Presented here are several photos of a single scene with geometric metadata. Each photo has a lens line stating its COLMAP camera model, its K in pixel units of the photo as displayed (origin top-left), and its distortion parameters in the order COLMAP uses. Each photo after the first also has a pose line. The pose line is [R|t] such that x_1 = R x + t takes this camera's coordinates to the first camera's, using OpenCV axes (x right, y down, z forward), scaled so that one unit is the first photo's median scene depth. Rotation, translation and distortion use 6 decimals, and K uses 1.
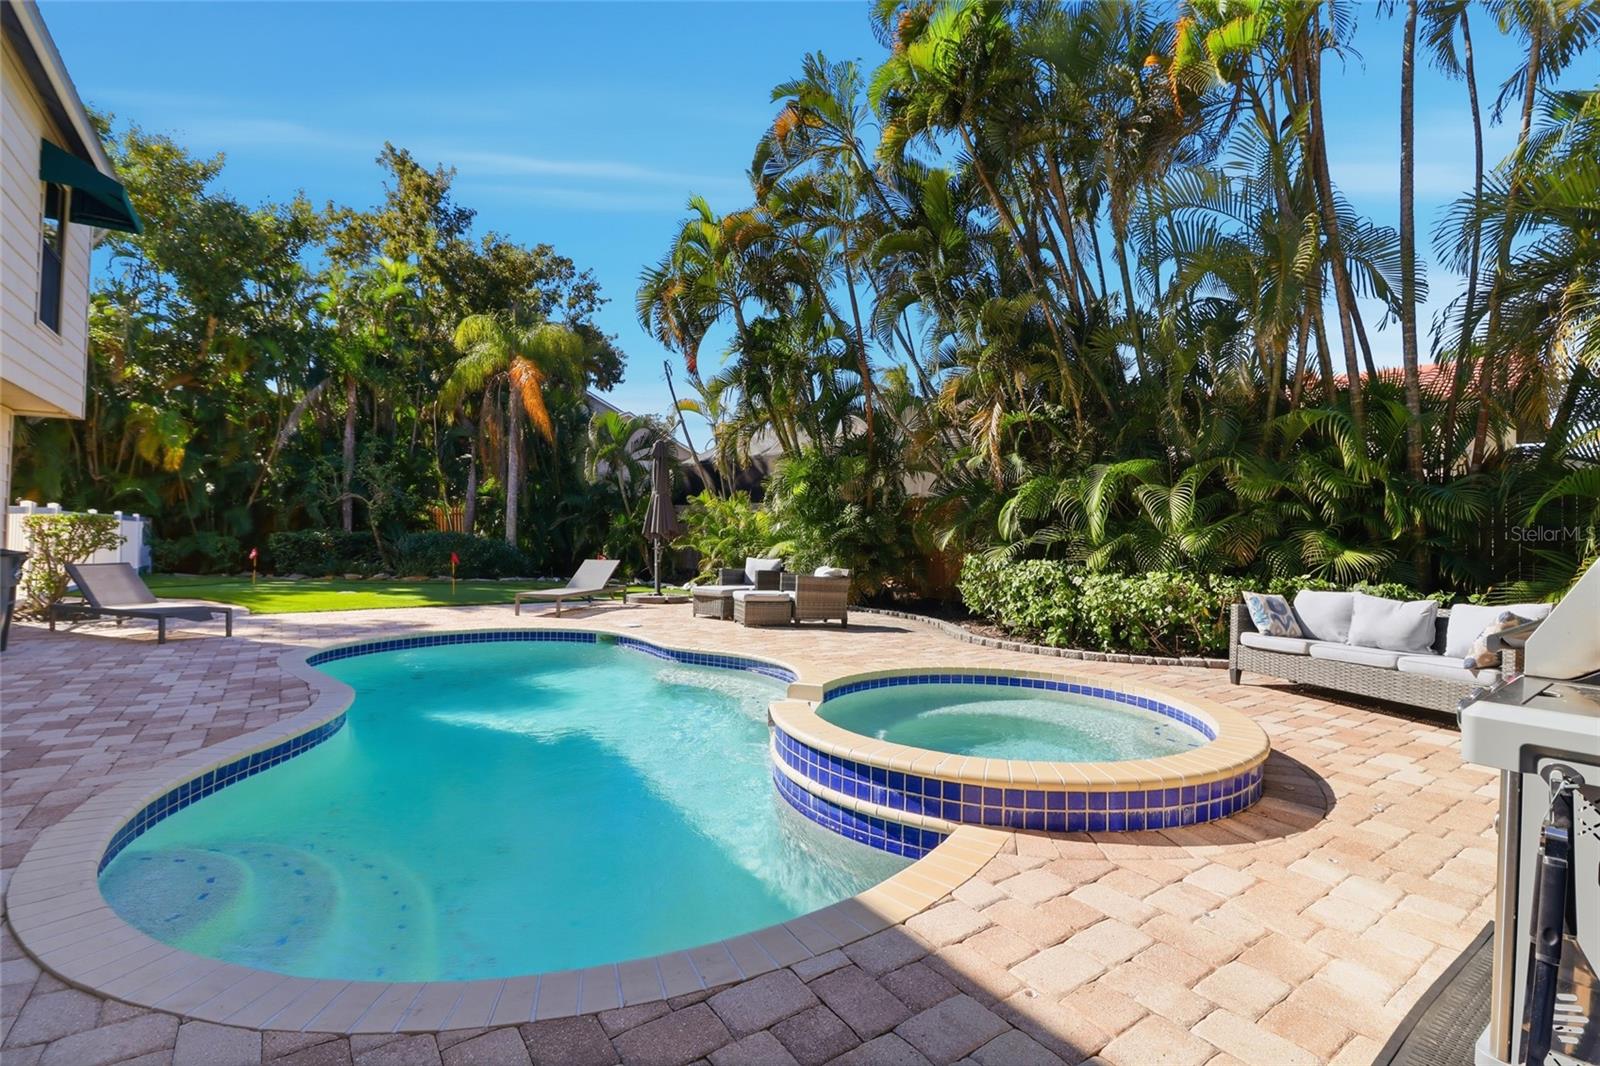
lens RADIAL K [[740.9, 0, 816.1], [0, 740.9, 530.9], [0, 0, 1]] dist [-0.012923, -0.002464]
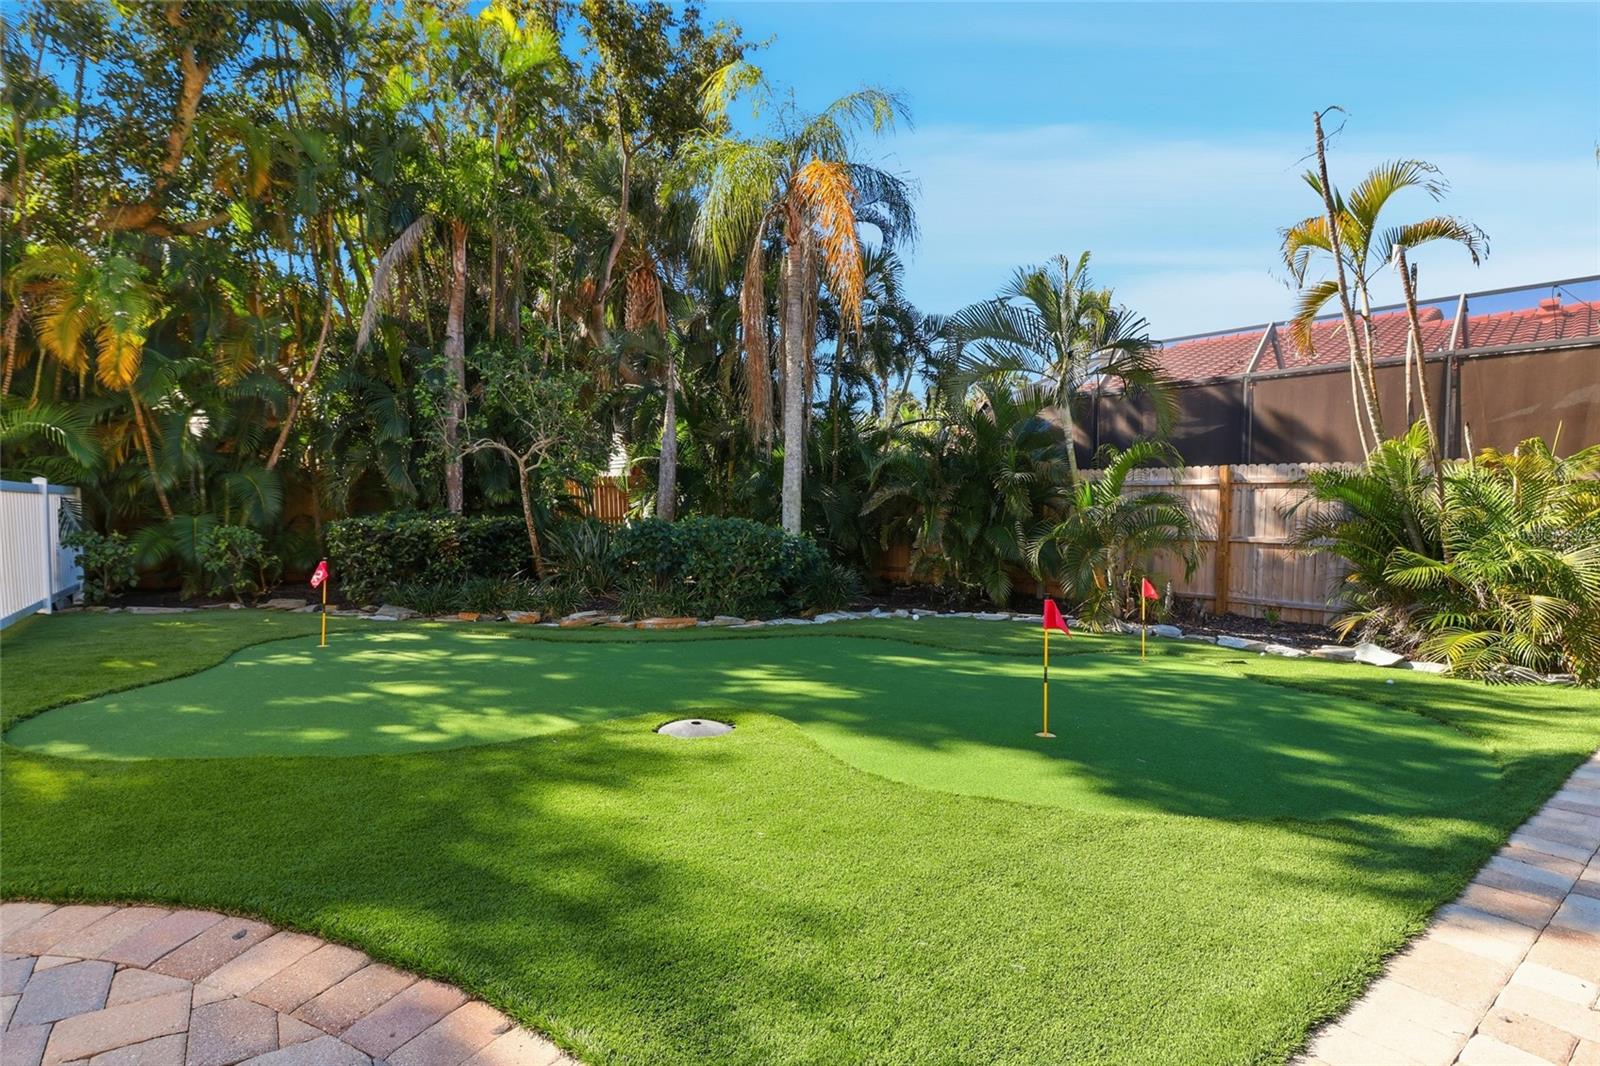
lens RADIAL K [[740.9, 0, 784.4], [0, 740.9, 538.7], [0, 0, 1]] dist [-0.012923, -0.002464]
pose [[0.999986, 0.002934, 0.004492, -0.445424], [-0.003115, 0.999158, 0.040904, -0.005420], [-0.004368, -0.040918, 0.999153, 0.515695]]
